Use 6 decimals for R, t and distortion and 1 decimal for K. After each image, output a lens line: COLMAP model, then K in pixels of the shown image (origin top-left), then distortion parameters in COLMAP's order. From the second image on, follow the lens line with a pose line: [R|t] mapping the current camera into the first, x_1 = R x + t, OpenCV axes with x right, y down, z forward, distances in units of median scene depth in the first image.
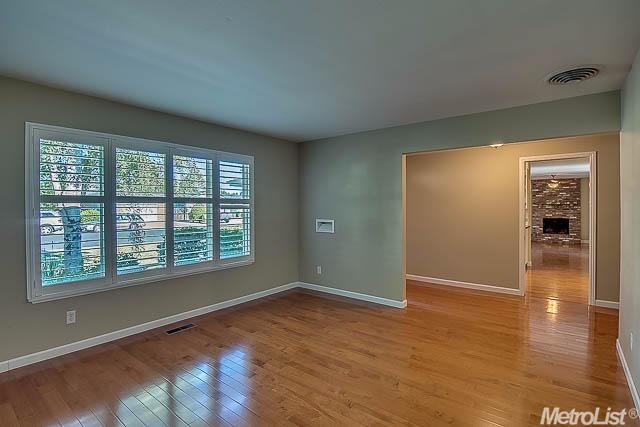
lens RADIAL K [[317.7, 0, 318.1], [0, 317.7, 212.7], [0, 0, 1]] dist [-0.028513, -0.004521]
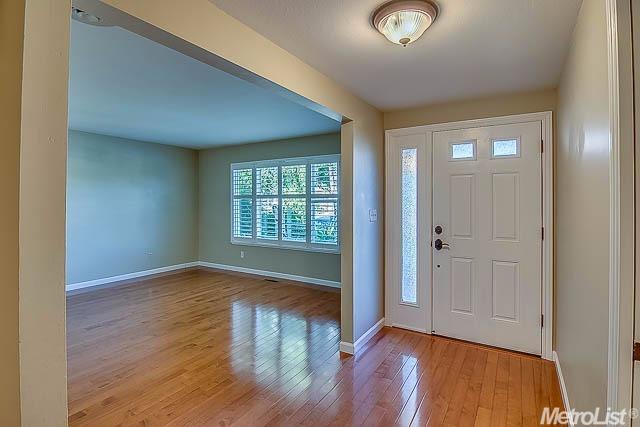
lens RADIAL K [[317.7, 0, 311.5], [0, 317.7, 198.7], [0, 0, 1]] dist [-0.028513, -0.004521]
pose [[0.103646, -0.008134, -0.994581, 1.058910], [-0.020314, 0.999741, -0.010293, -0.016059], [0.994407, 0.021271, 0.103454, 0.975598]]
